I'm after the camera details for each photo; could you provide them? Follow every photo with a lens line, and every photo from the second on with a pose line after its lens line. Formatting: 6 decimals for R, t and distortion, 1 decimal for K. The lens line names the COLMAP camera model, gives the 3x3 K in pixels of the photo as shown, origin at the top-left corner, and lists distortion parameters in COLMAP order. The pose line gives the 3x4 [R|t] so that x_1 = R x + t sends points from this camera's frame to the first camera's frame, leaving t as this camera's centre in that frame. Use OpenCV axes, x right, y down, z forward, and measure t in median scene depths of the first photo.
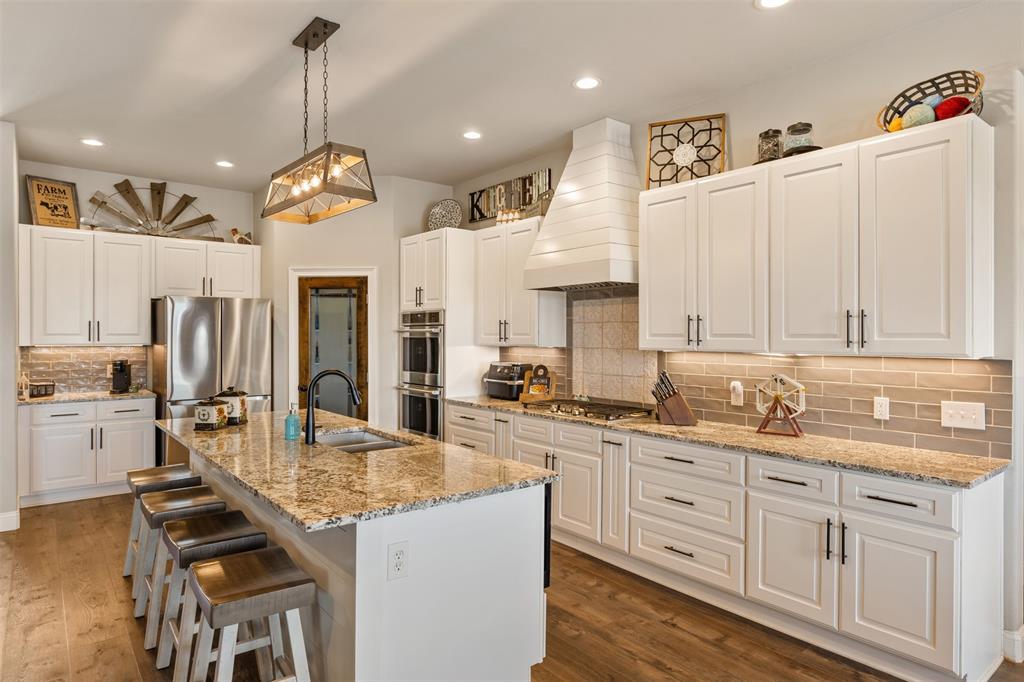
lens RADIAL K [[598.9, 0, 512.0], [0, 598.9, 341.0], [0, 0, 1]] dist [-0.000381, -0.000033]
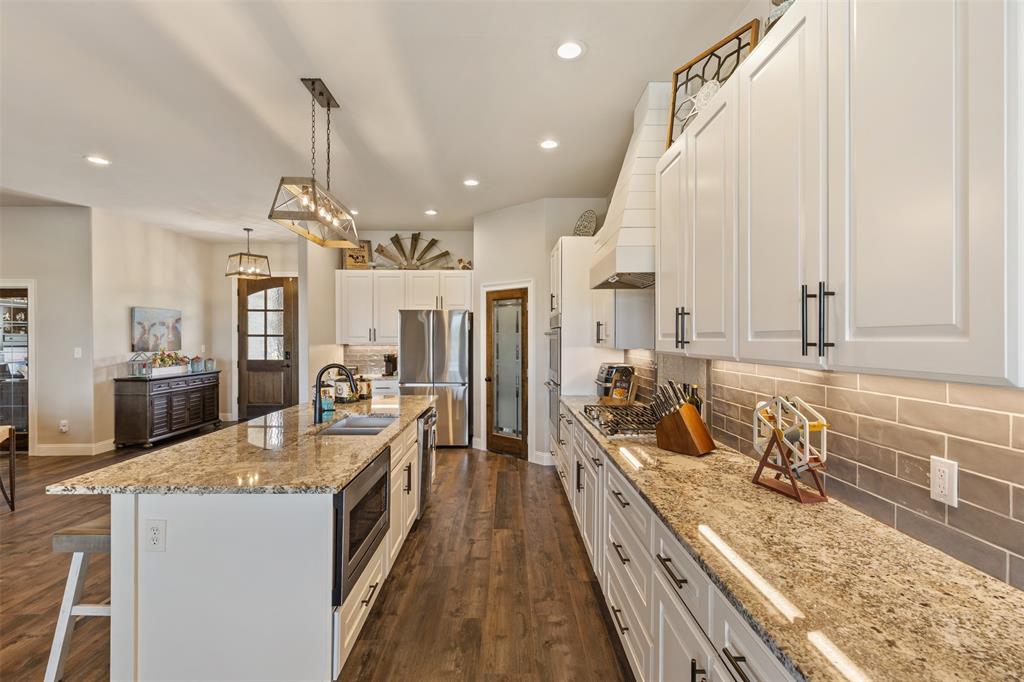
lens RADIAL K [[468.5, 0, 507.3], [0, 468.5, 342.2], [0, 0, 1]] dist [0.000590, -0.000219]
pose [[0.784596, 0.004640, -0.619990, 0.362907], [-0.006311, 0.999980, -0.000503, 0.000788], [0.619975, 0.004308, 0.784610, 0.301855]]
